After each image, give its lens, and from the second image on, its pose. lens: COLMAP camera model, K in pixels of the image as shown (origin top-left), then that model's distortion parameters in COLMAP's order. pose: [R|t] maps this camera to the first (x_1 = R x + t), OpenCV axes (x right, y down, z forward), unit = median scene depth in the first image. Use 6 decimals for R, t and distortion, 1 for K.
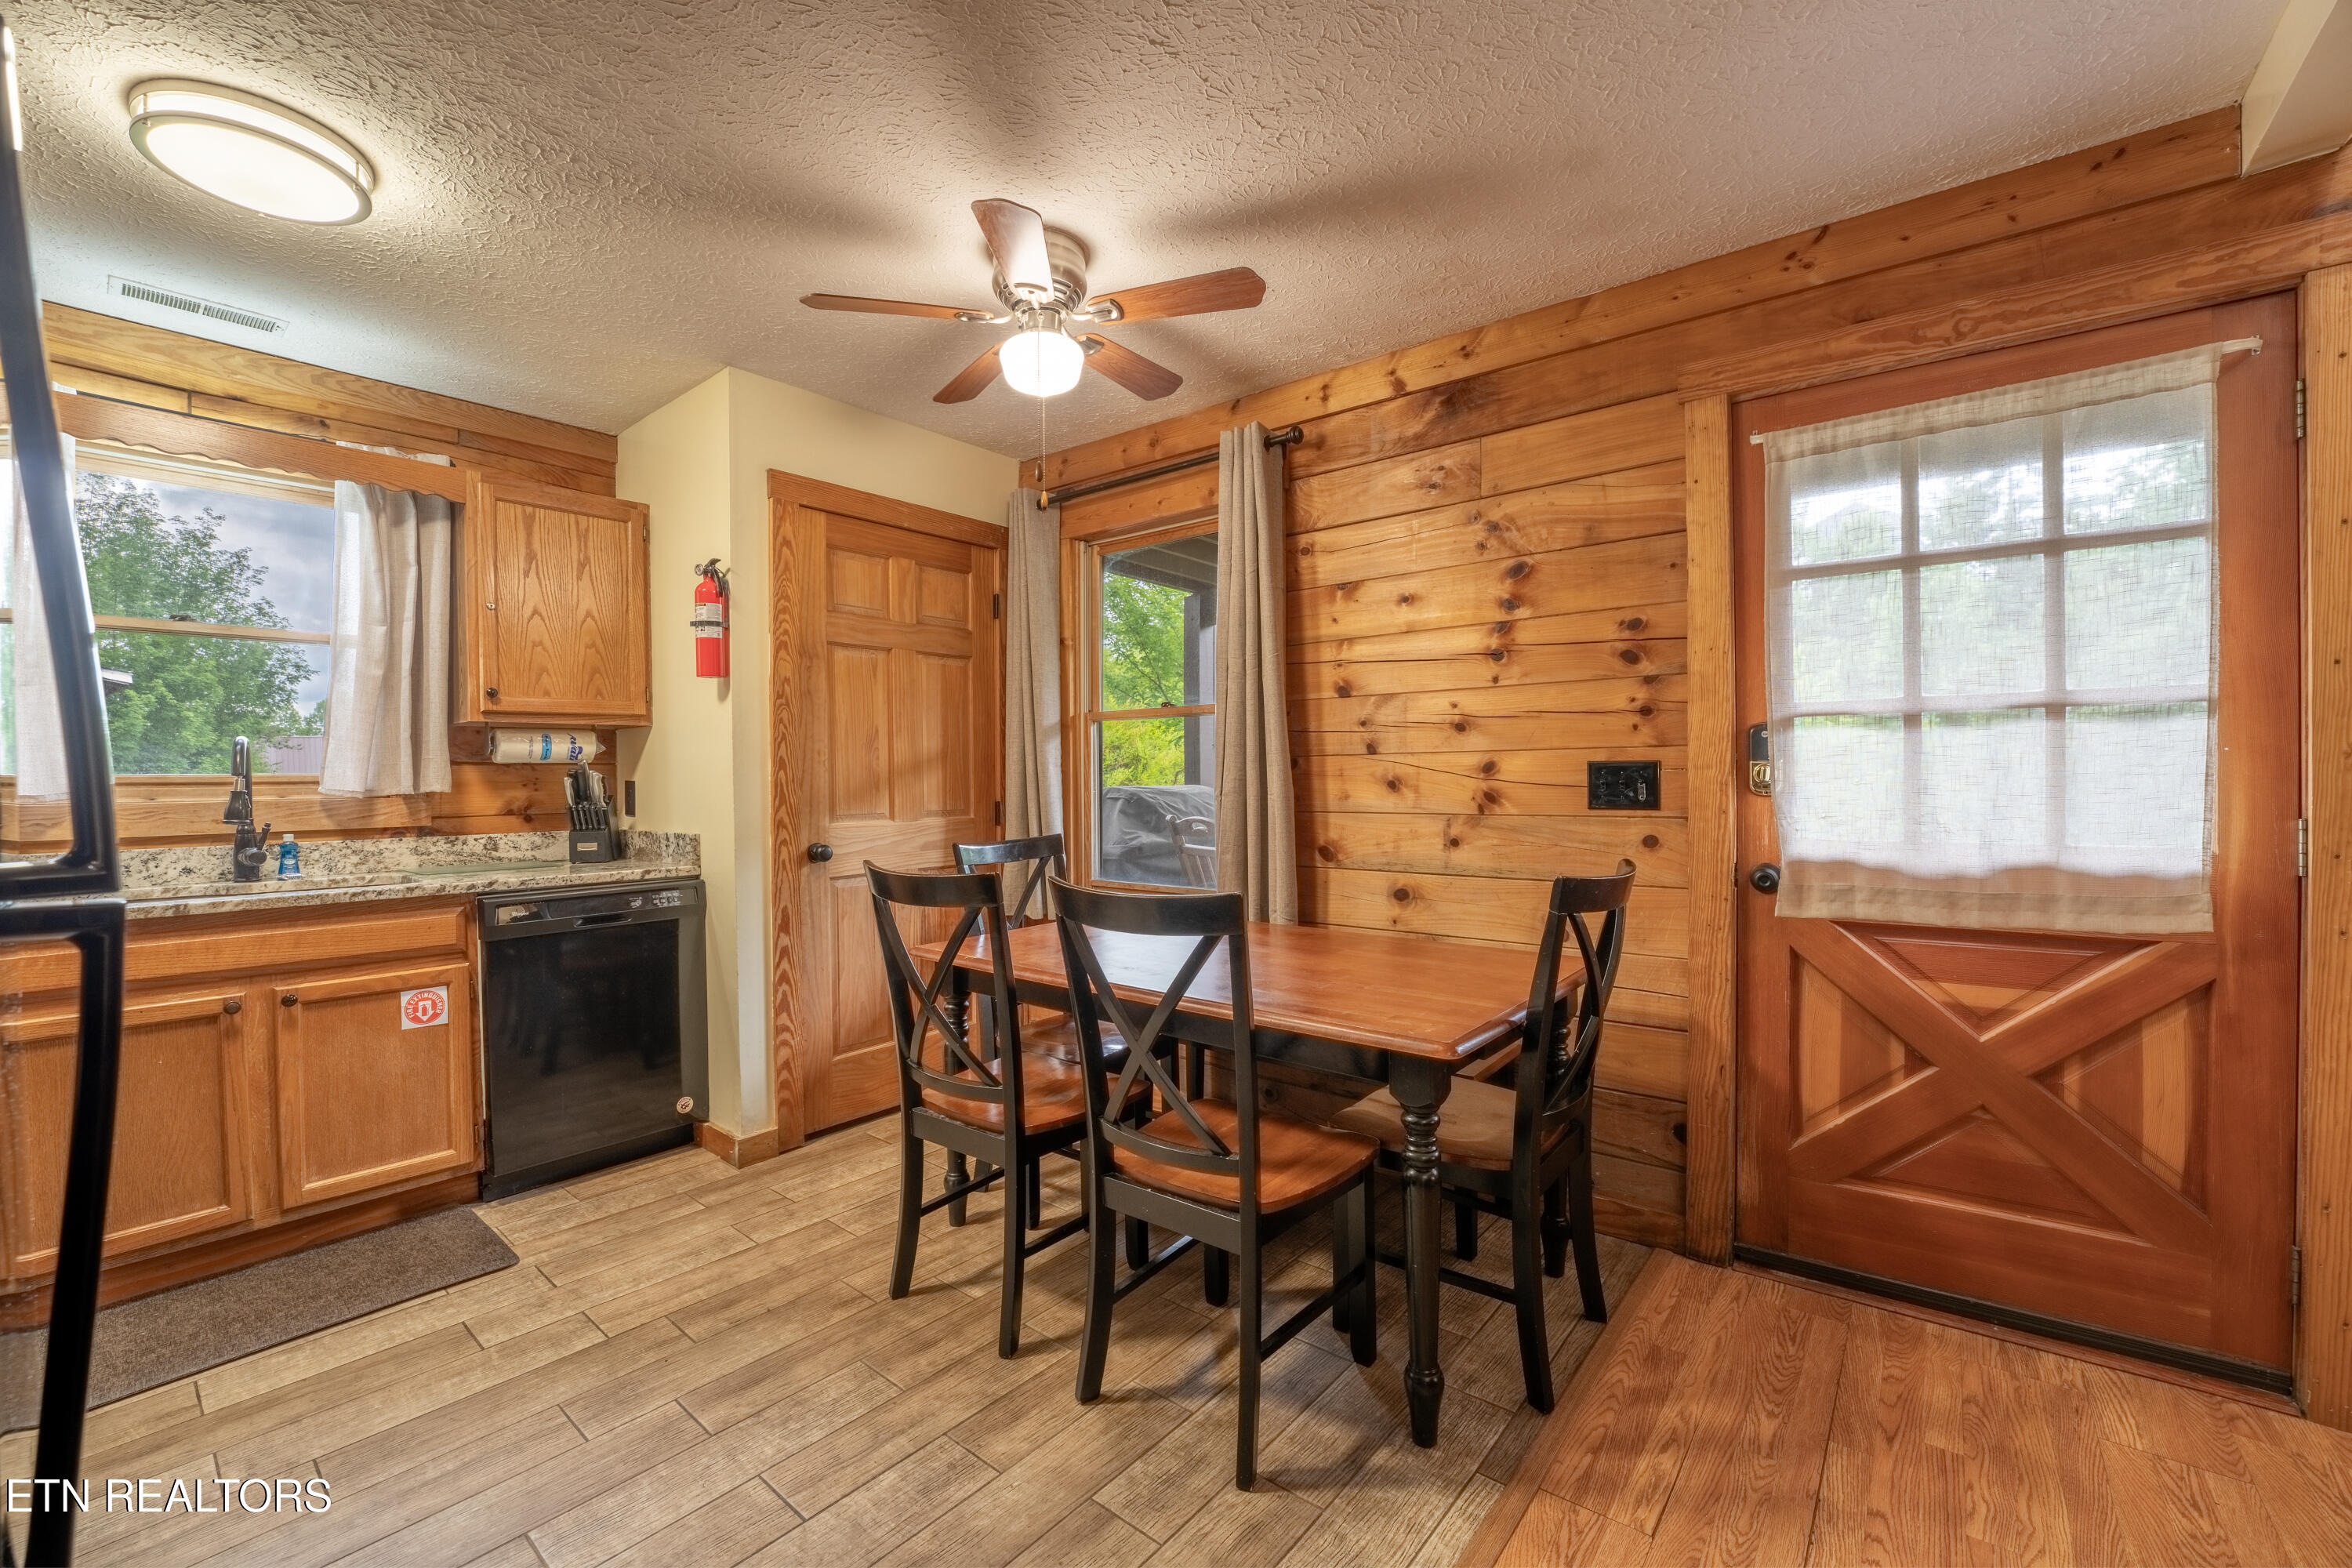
lens RADIAL K [[948.0, 0, 1176.0], [0, 948.0, 784.0], [0, 0, 1]] dist [-0.037753, 0.005051]
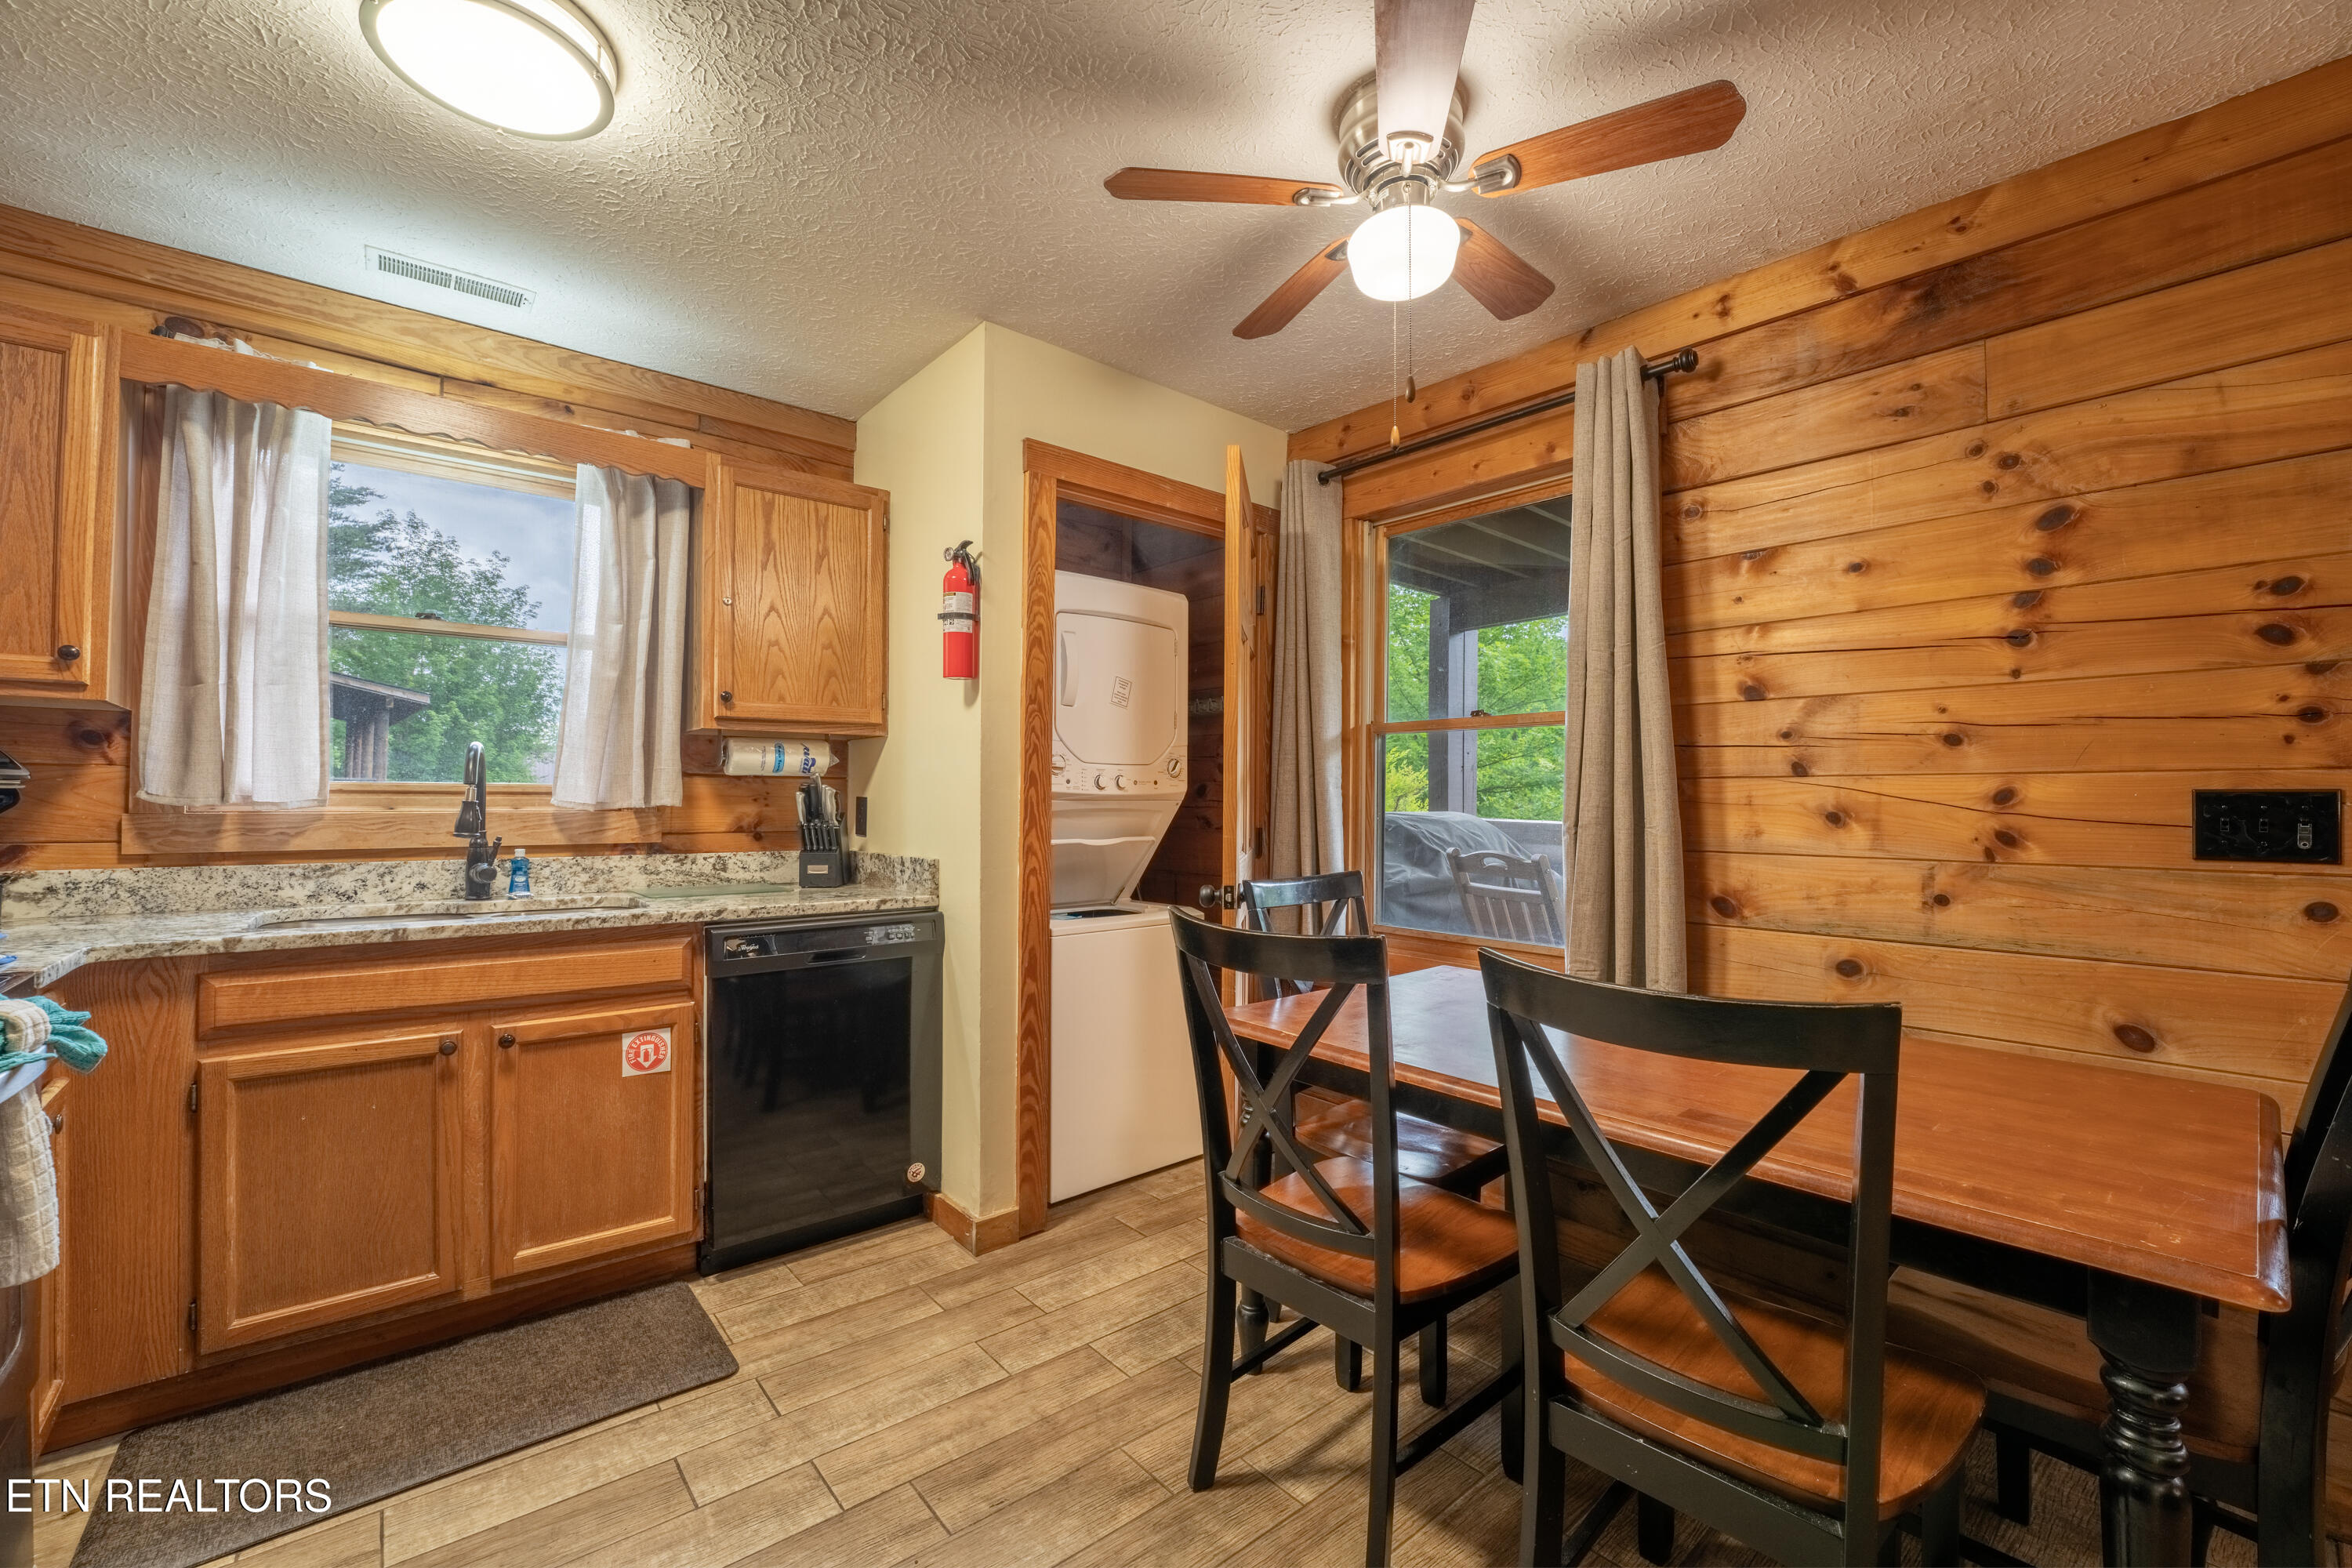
lens RADIAL K [[952.6, 0, 1176.0], [0, 952.6, 784.0], [0, 0, 1]] dist [-0.033012, 0.000528]
pose [[0.983216, 0.012724, -0.181999, -0.148609], [-0.017202, 0.999586, -0.023049, 0.000055], [0.181630, 0.025793, 0.983029, 0.193104]]
